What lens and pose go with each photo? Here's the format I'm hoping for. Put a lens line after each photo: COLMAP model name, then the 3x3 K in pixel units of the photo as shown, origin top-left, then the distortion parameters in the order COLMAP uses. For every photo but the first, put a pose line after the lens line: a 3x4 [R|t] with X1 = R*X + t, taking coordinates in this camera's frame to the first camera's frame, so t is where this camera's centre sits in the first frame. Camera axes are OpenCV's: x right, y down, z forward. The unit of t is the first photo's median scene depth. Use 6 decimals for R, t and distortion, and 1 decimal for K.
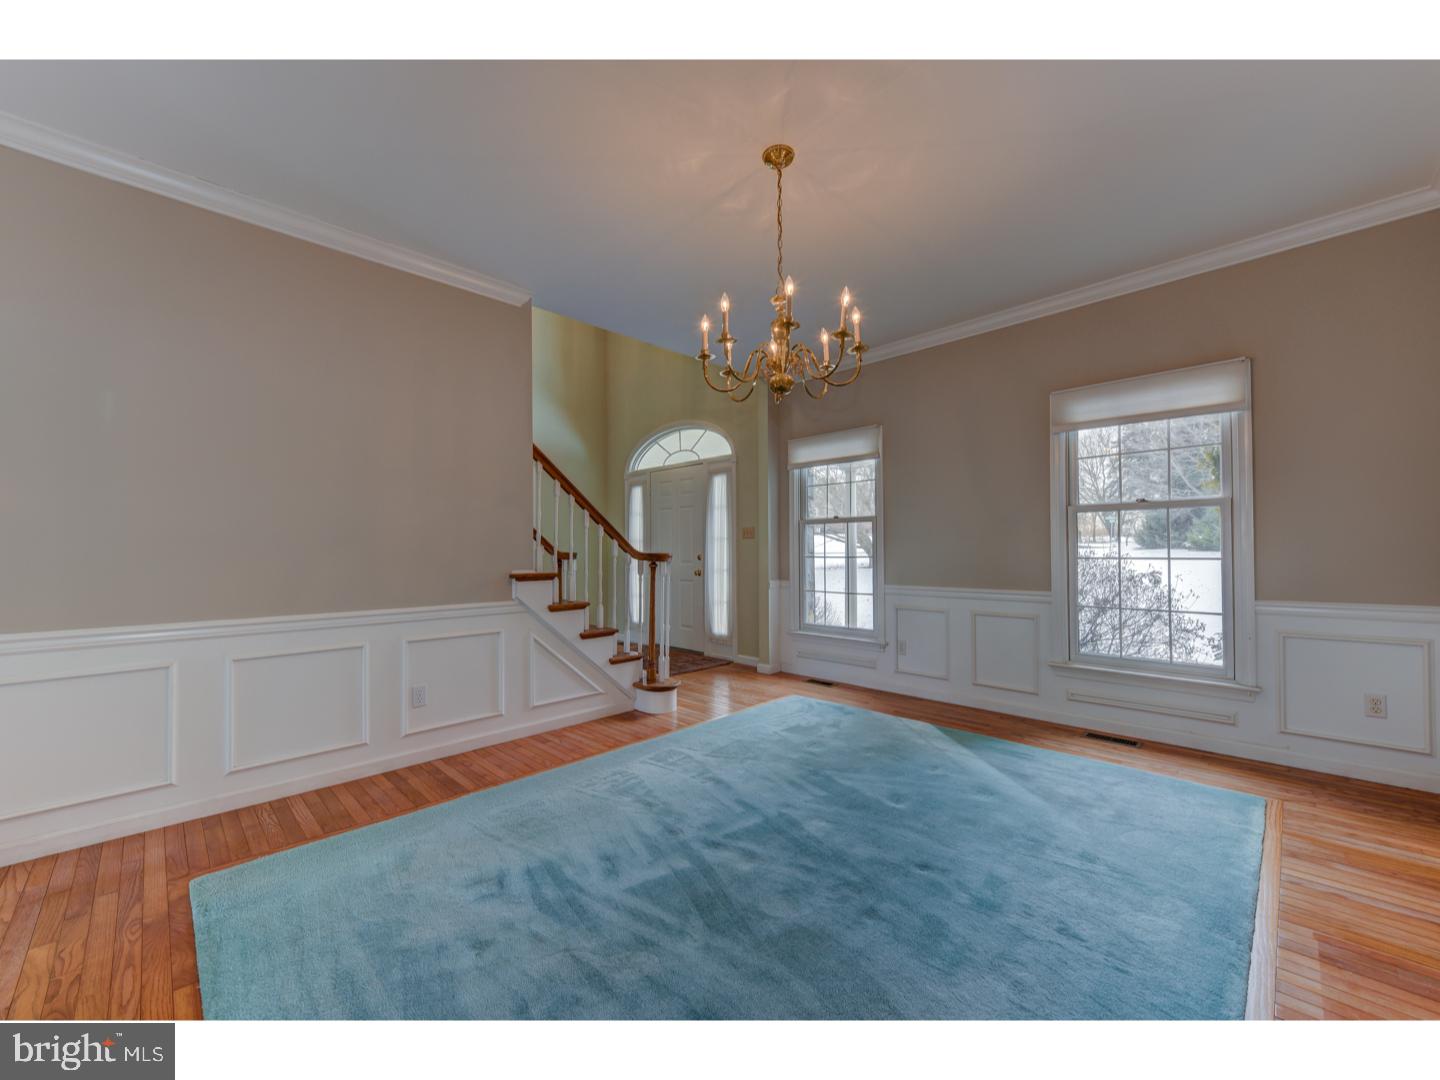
lens RADIAL K [[566.4, 0, 712.4], [0, 566.4, 551.9], [0, 0, 1]] dist [0.012484, 0.000107]
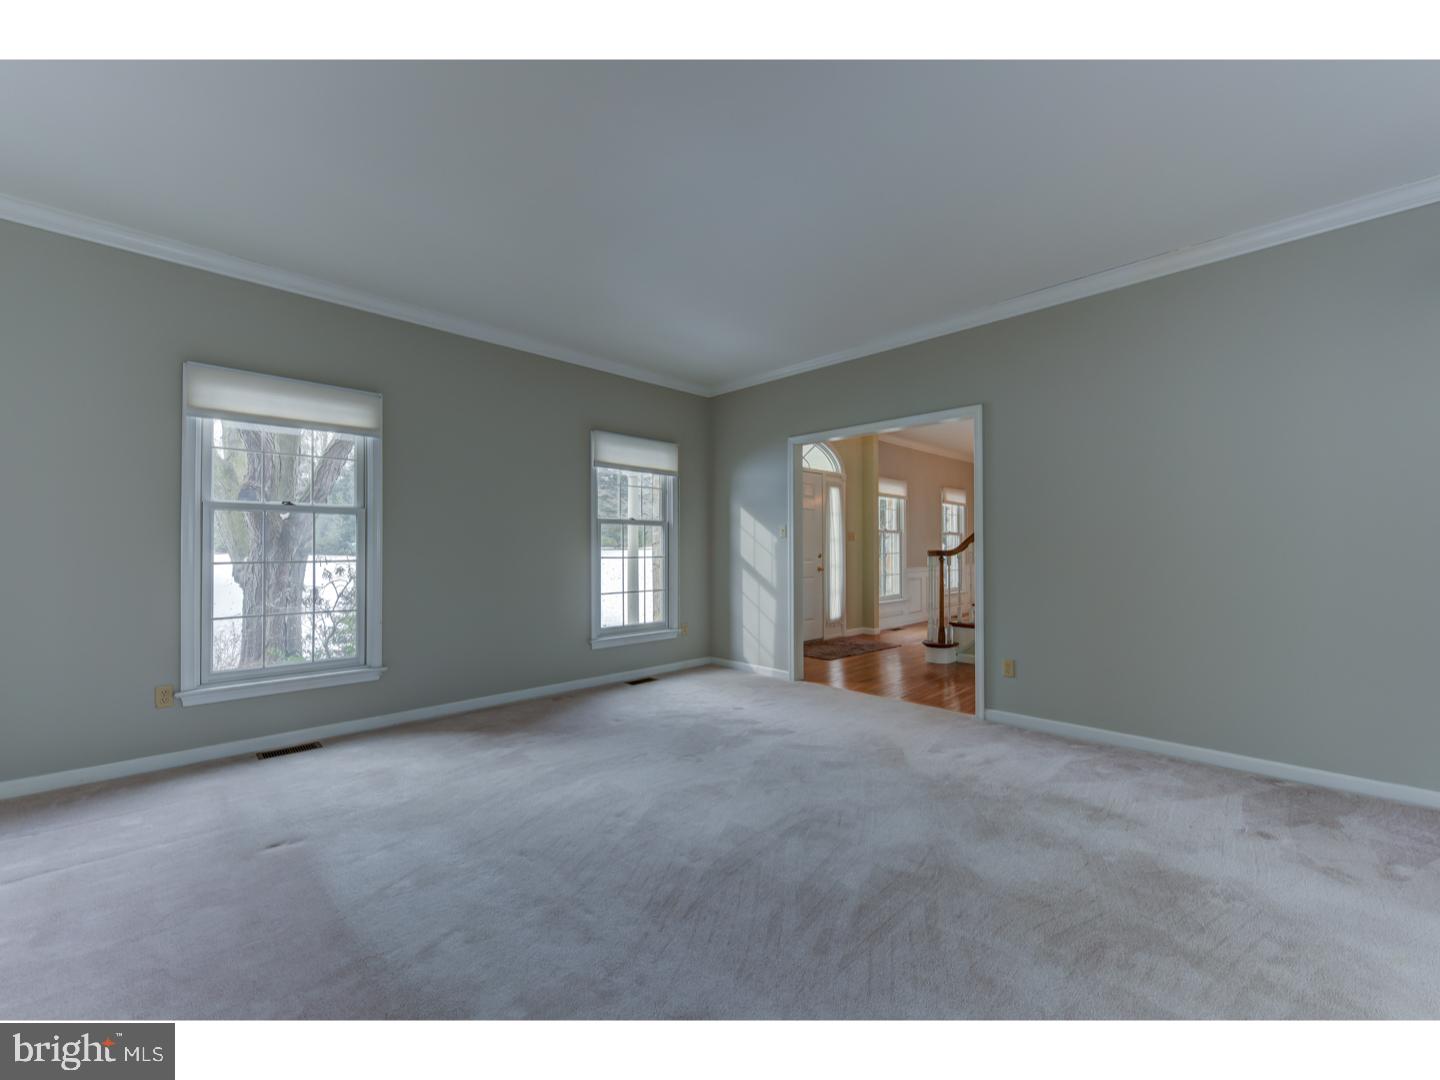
lens RADIAL K [[605.2, 0, 686.2], [0, 605.2, 542.6], [0, 0, 1]] dist [-0.001637, 0.000449]
pose [[0.010326, 0.019347, 0.999760, -0.849274], [0.005707, 0.999795, -0.019407, 0.004291], [-0.999930, 0.005906, 0.010214, 0.858870]]
